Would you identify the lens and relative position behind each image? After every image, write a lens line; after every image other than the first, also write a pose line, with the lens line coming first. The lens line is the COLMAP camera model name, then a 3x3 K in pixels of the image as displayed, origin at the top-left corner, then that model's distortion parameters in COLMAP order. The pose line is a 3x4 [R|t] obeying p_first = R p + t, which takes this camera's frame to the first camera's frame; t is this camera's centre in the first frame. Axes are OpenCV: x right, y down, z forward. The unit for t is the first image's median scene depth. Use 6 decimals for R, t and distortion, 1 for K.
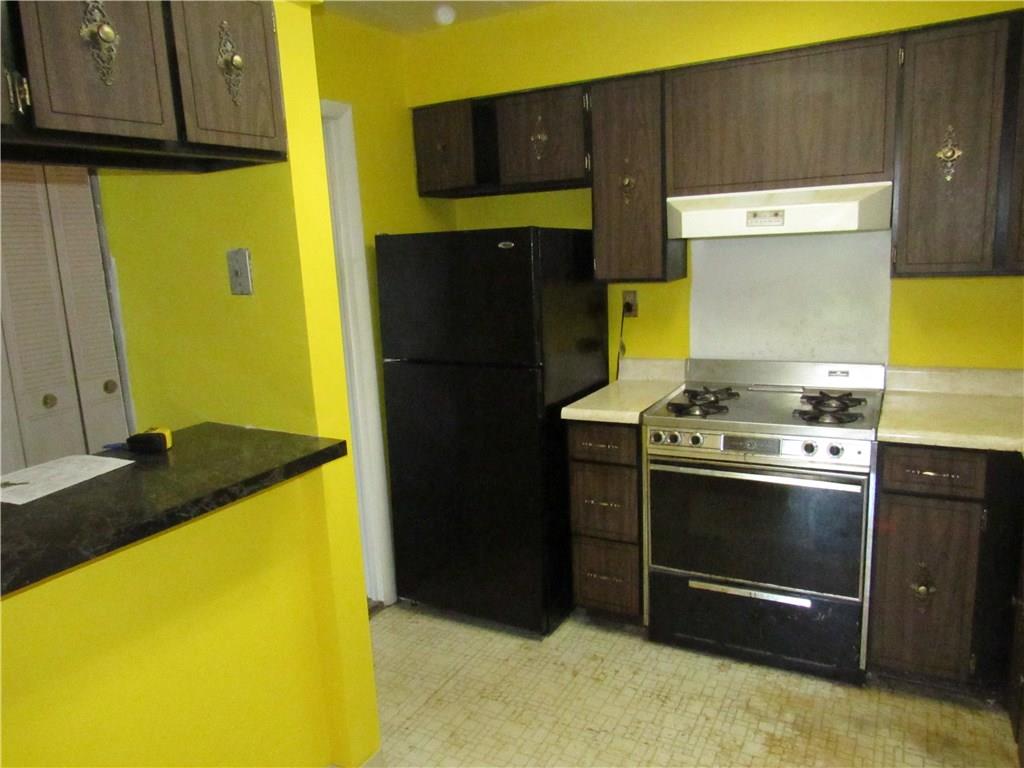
lens RADIAL K [[733.6, 0, 512.0], [0, 733.6, 384.0], [0, 0, 1]] dist [-0.043319, 0.032846]
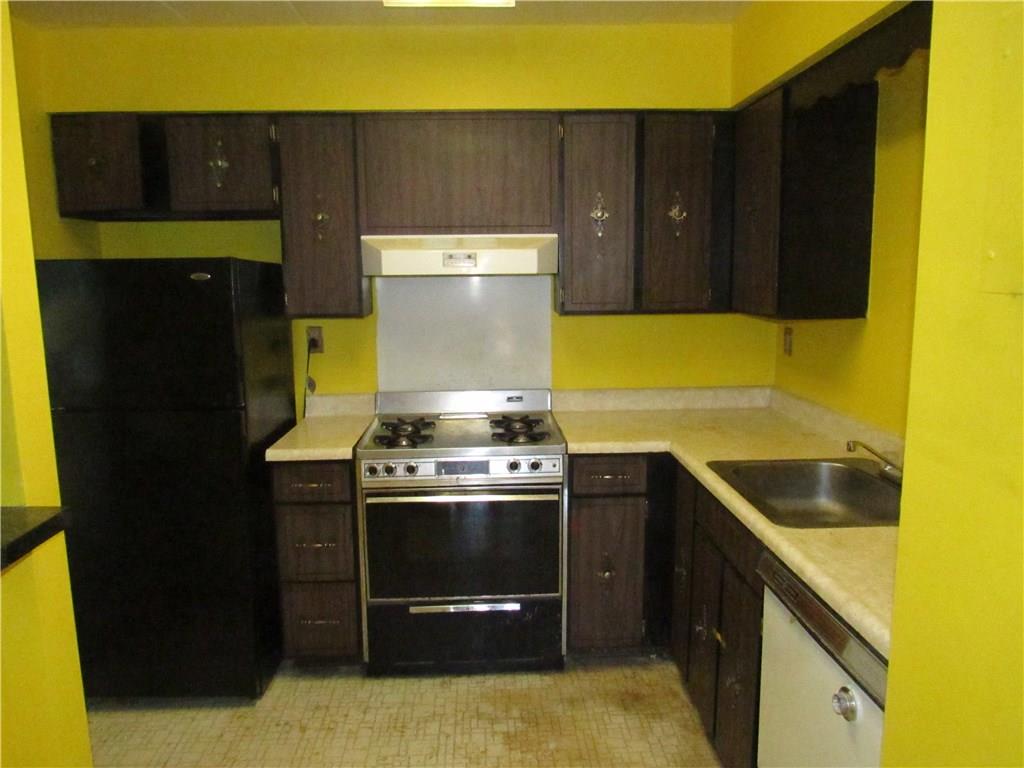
lens RADIAL K [[733.6, 0, 512.0], [0, 733.6, 384.0], [0, 0, 1]] dist [-0.043319, 0.032846]
pose [[0.853387, -0.038476, 0.519856, -0.156277], [0.064909, 0.997354, -0.032735, -0.000592], [-0.517221, 0.061679, 0.853627, 0.030372]]
